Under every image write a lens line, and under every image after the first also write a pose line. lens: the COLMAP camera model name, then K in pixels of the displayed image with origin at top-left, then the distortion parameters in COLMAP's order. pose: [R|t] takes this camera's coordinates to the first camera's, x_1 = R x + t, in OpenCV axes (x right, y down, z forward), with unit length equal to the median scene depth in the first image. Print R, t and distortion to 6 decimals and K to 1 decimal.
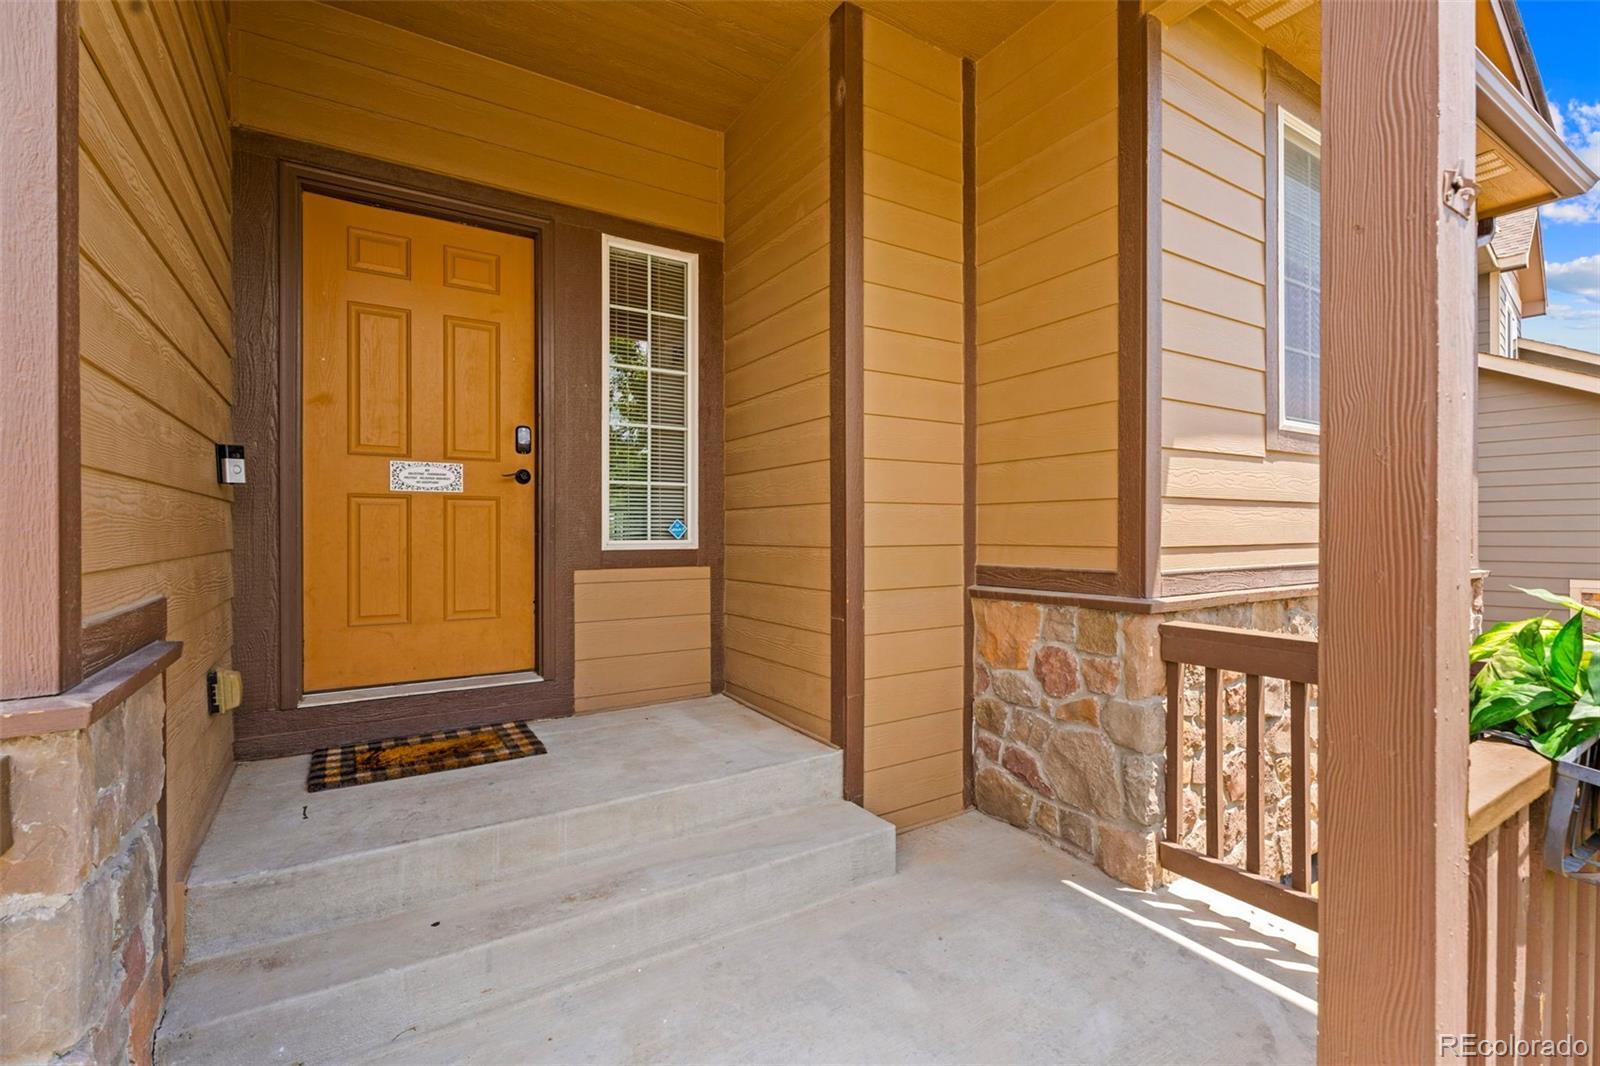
lens RADIAL K [[712.0, 0, 800.0], [0, 712.0, 533.5], [0, 0, 1]] dist [-0.002365, -0.000129]
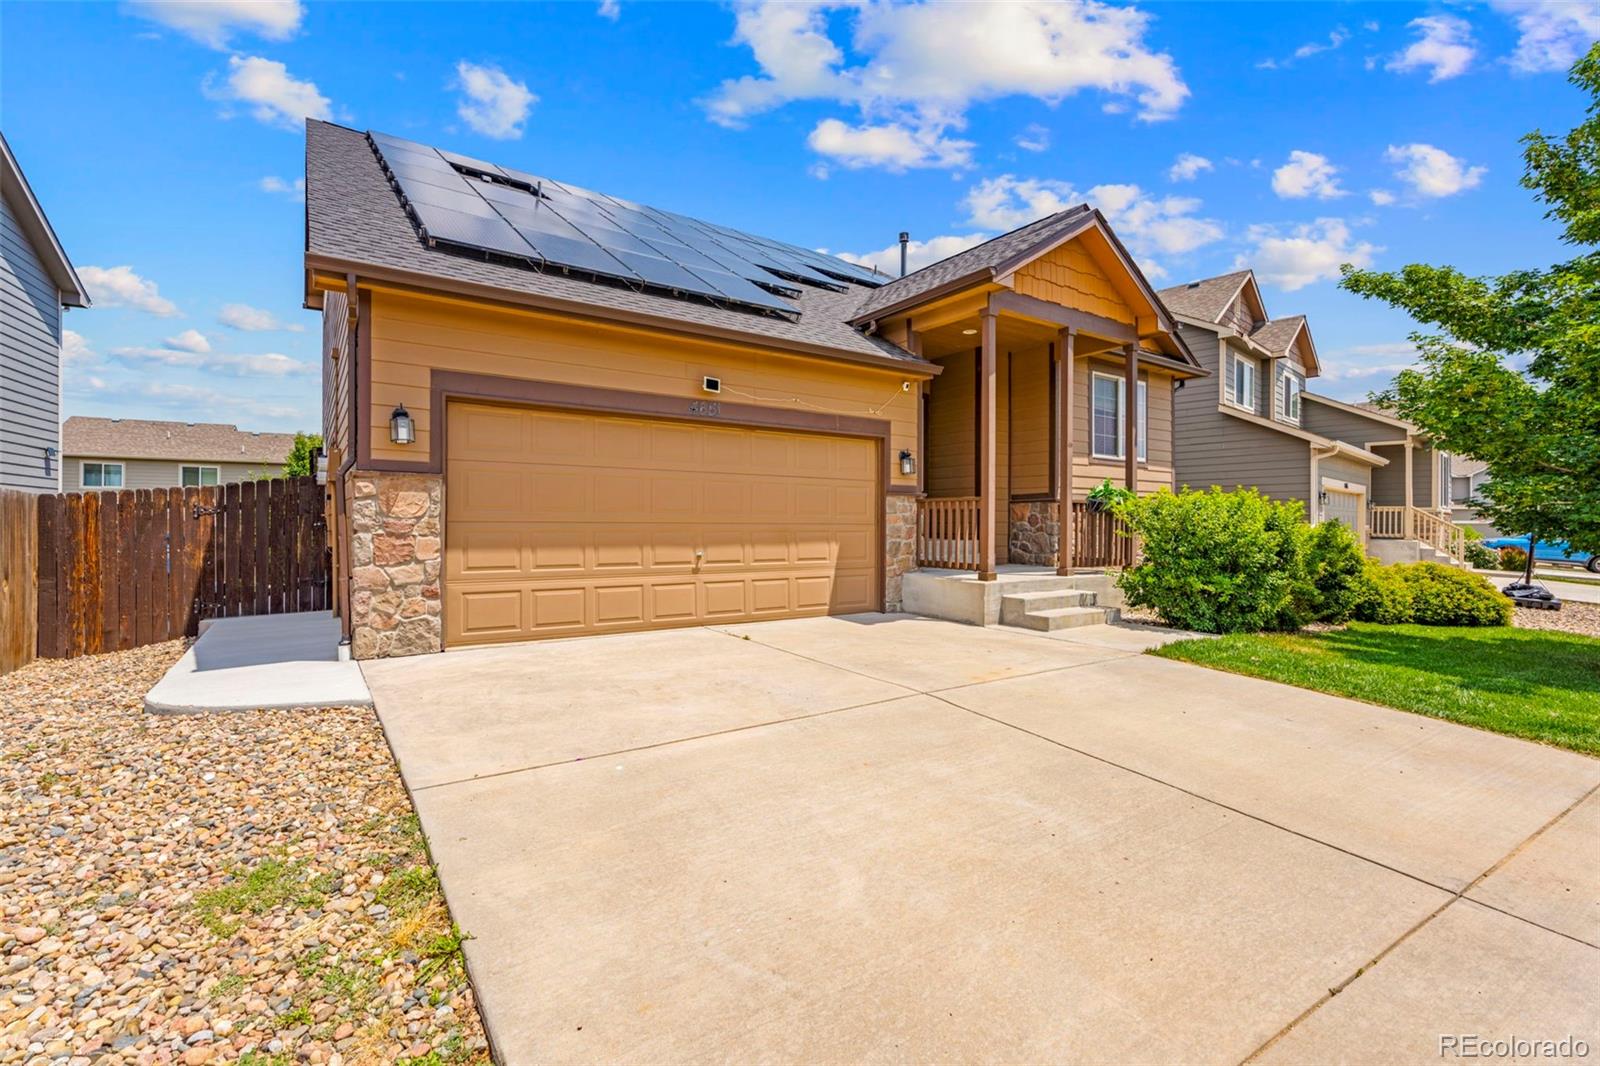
lens RADIAL K [[712.0, 0, 800.9], [0, 712.0, 528.2], [0, 0, 1]] dist [-0.002365, -0.000129]
pose [[0.999718, 0.005366, 0.023135, -0.974726], [-0.005308, 0.999983, -0.002595, 0.253267], [-0.023149, 0.002472, 0.999729, -2.782911]]
